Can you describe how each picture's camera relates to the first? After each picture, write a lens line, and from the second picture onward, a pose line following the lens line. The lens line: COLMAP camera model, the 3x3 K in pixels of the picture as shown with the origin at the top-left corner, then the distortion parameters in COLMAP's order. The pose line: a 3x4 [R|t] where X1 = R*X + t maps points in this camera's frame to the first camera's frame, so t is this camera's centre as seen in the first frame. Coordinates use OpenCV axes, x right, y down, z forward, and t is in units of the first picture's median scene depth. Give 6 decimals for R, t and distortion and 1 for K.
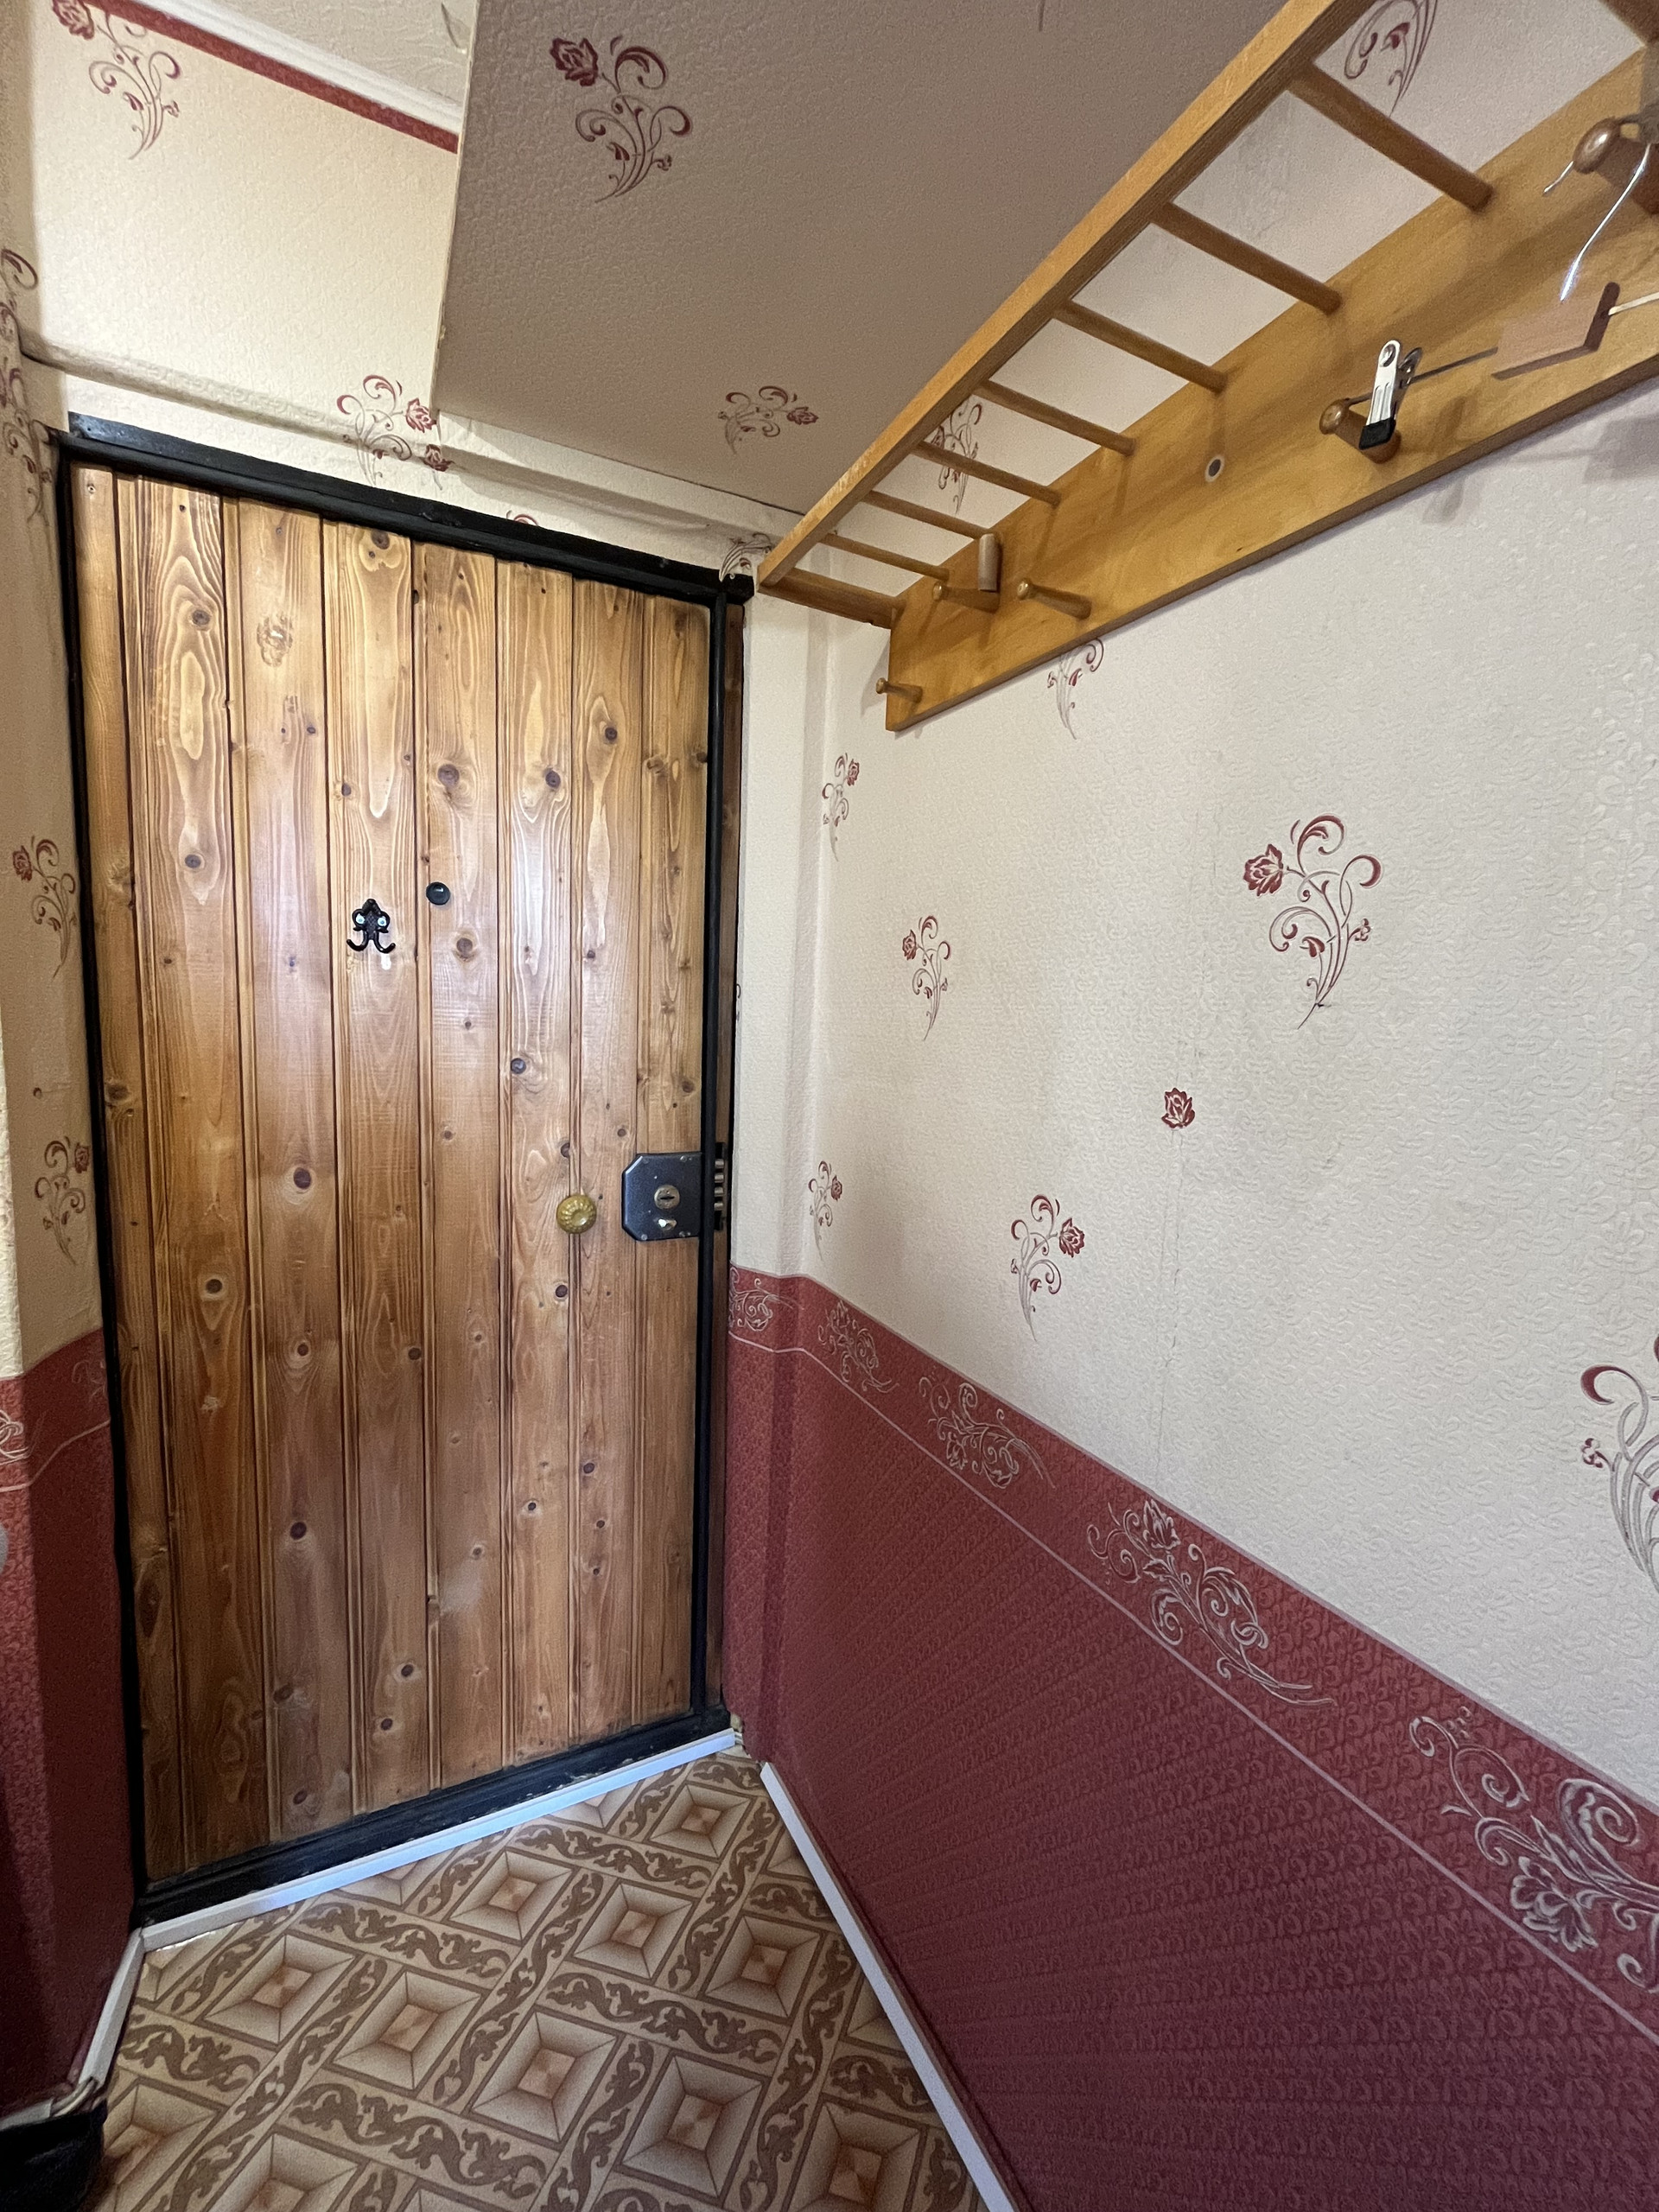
lens RADIAL K [[901.9, 0, 829.5], [0, 901.9, 1106.0], [0, 0, 1]] dist [-0.000488, 0.000155]
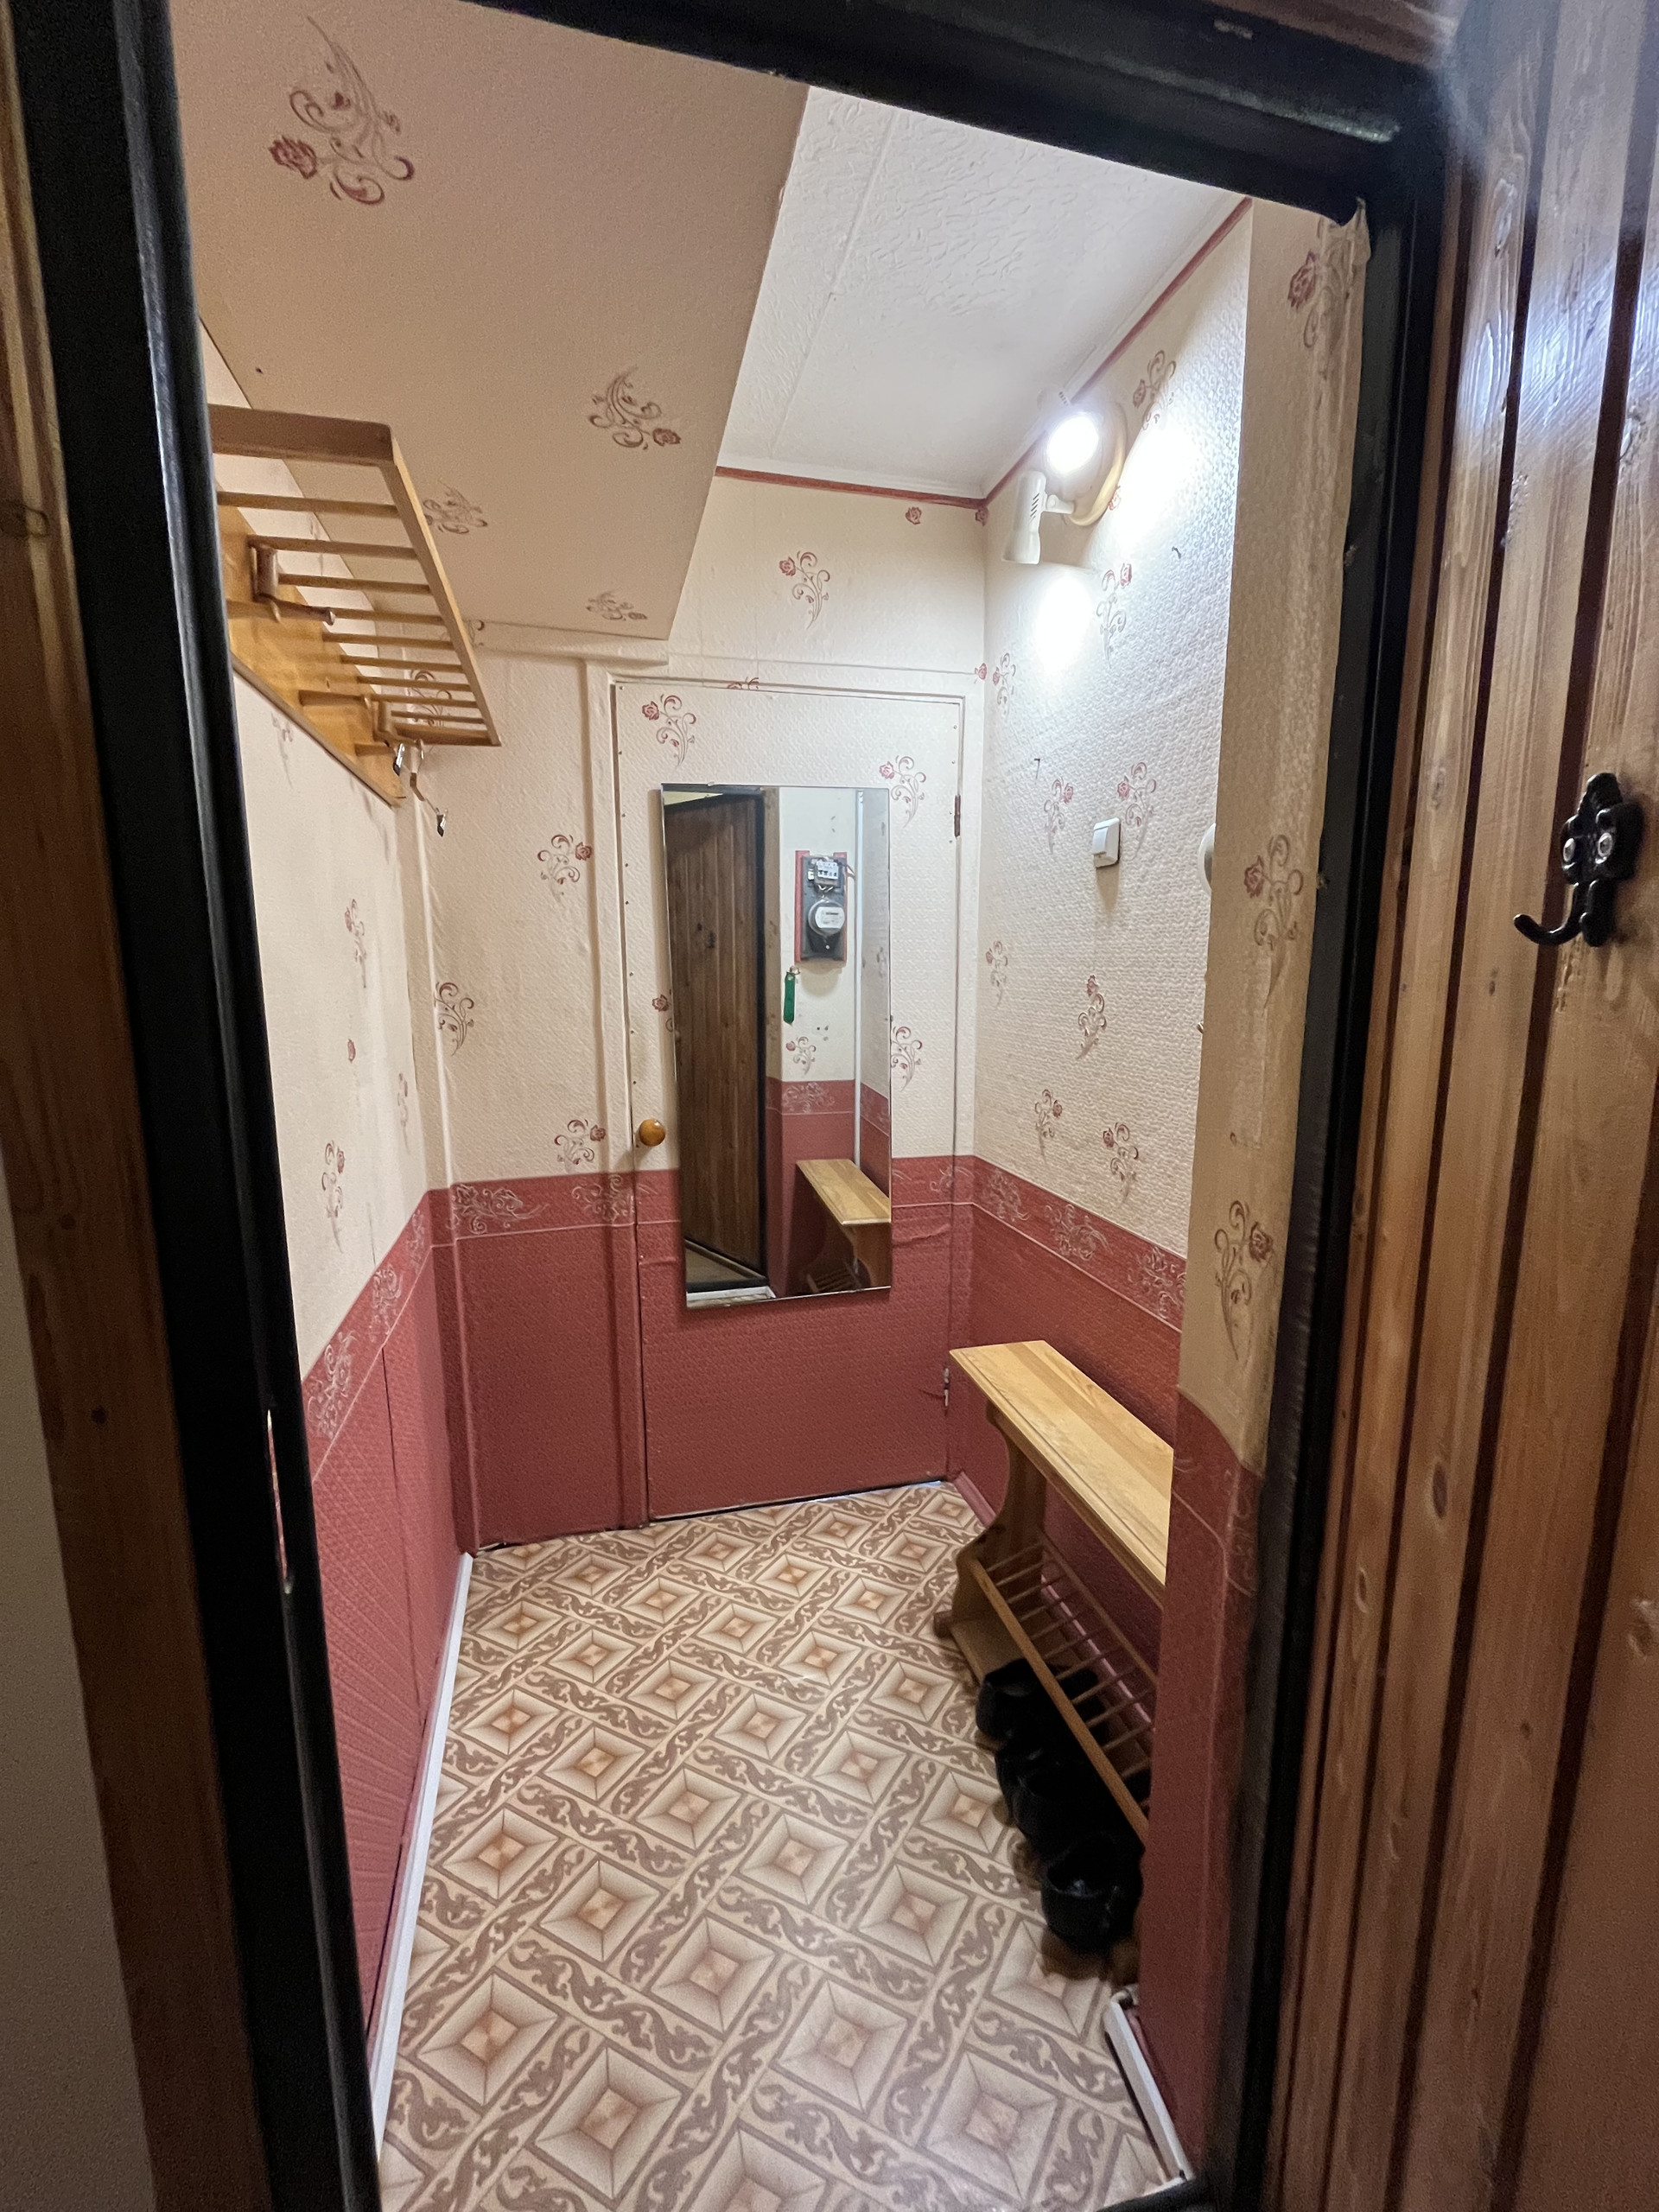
lens RADIAL K [[895.5, 0, 829.5], [0, 895.5, 1106.0], [0, 0, 1]] dist [-0.000784, -0.021361]
pose [[-0.975204, -0.051732, 0.215176, -0.982866], [0.005725, 0.966072, 0.258209, -0.246481], [-0.221233, 0.253038, -0.941821, 1.815281]]
